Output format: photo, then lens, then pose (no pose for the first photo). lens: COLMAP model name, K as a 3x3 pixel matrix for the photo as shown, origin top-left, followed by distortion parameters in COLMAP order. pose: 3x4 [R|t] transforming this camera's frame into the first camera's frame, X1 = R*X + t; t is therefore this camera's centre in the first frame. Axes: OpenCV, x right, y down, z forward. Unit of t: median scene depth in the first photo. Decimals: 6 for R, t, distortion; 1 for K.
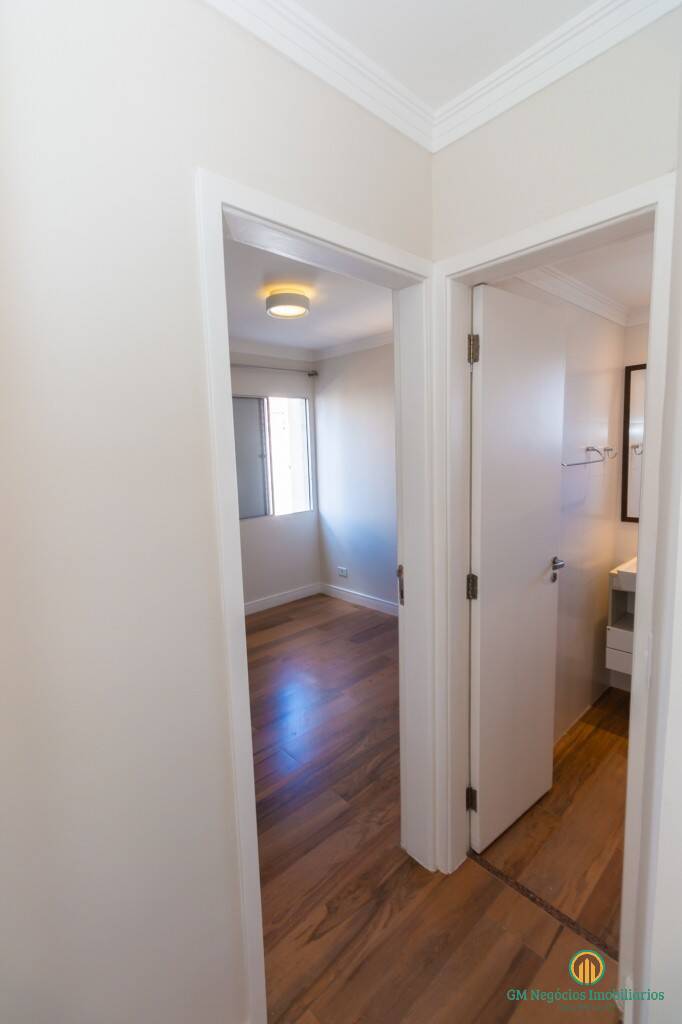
lens RADIAL K [[476.9, 0, 335.9], [0, 476.9, 506.2], [0, 0, 1]] dist [0.003978, 0.000299]
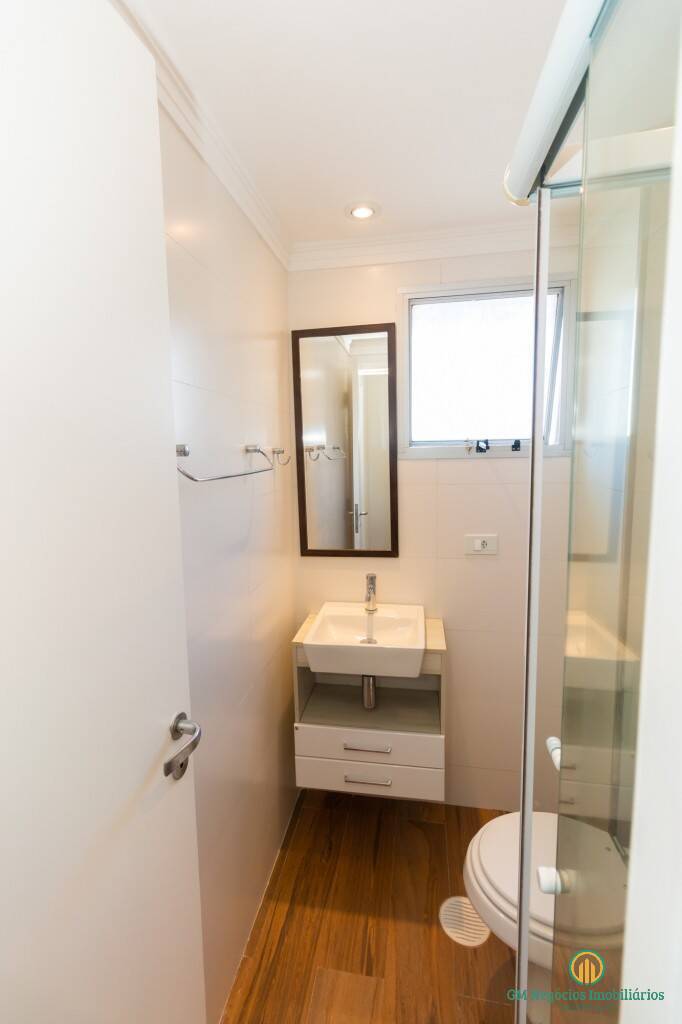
lens RADIAL K [[476.9, 0, 335.9], [0, 476.9, 506.2], [0, 0, 1]] dist [0.003978, 0.000299]
pose [[0.803107, -0.055367, 0.593257, 0.247672], [0.065521, 0.997841, 0.004428, -0.043273], [-0.592222, 0.035315, 0.805001, 0.438874]]
